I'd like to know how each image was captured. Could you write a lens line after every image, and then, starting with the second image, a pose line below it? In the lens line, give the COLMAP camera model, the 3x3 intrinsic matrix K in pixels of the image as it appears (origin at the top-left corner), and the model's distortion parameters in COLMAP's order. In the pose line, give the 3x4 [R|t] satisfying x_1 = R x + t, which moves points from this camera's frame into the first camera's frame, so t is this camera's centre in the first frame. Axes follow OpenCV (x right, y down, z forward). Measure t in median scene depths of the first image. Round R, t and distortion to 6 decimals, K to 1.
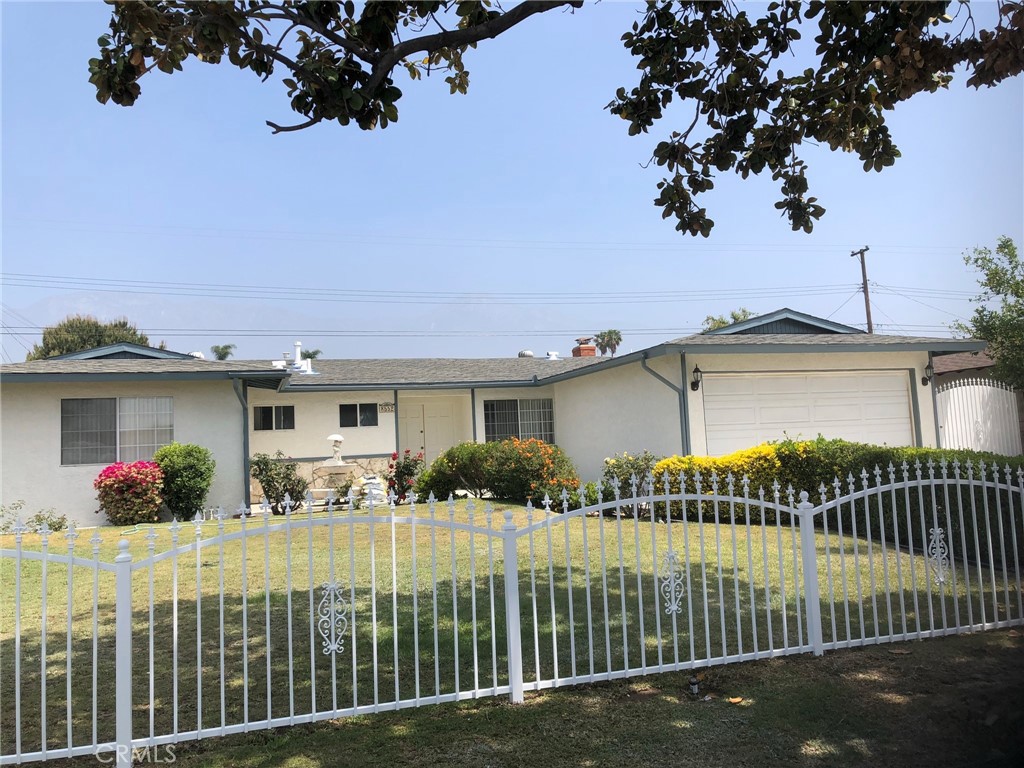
lens RADIAL K [[839.1, 0, 512.0], [0, 839.1, 384.0], [0, 0, 1]] dist [0.099381, -0.137909]
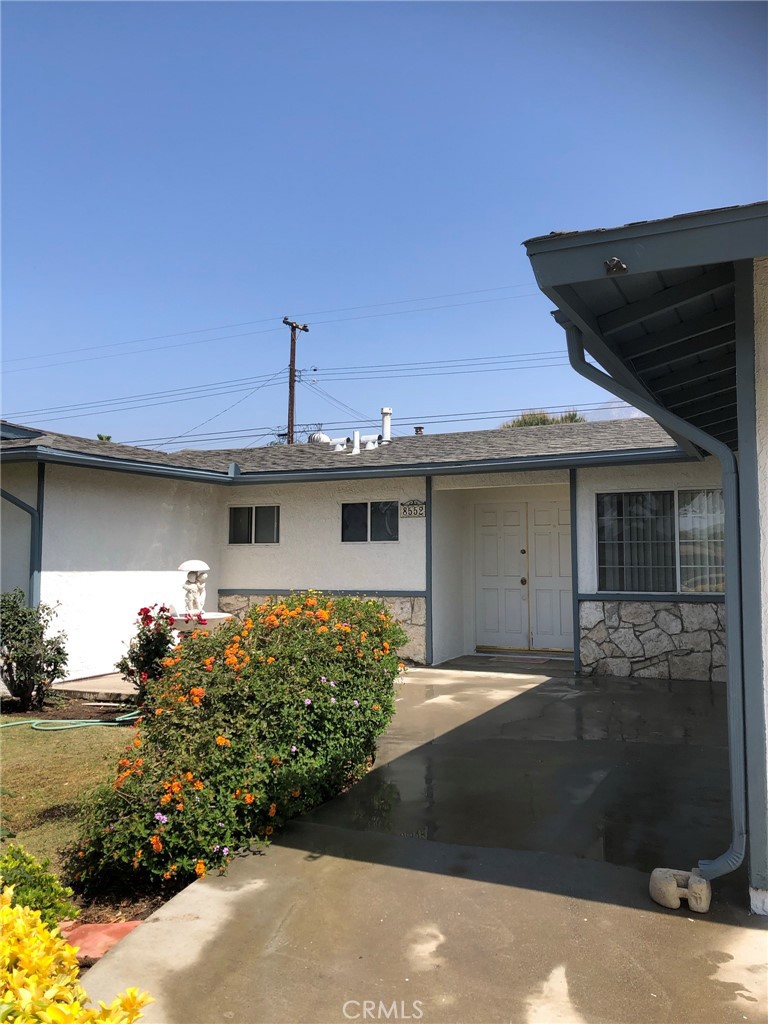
lens RADIAL K [[839.1, 0, 384.0], [0, 839.1, 512.0], [0, 0, 1]] dist [0.099381, -0.137909]
pose [[0.717799, 0.003502, -0.696242, 0.260903], [0.026858, 0.999104, 0.032715, 0.013033], [0.695732, -0.042183, 0.717062, 0.670932]]
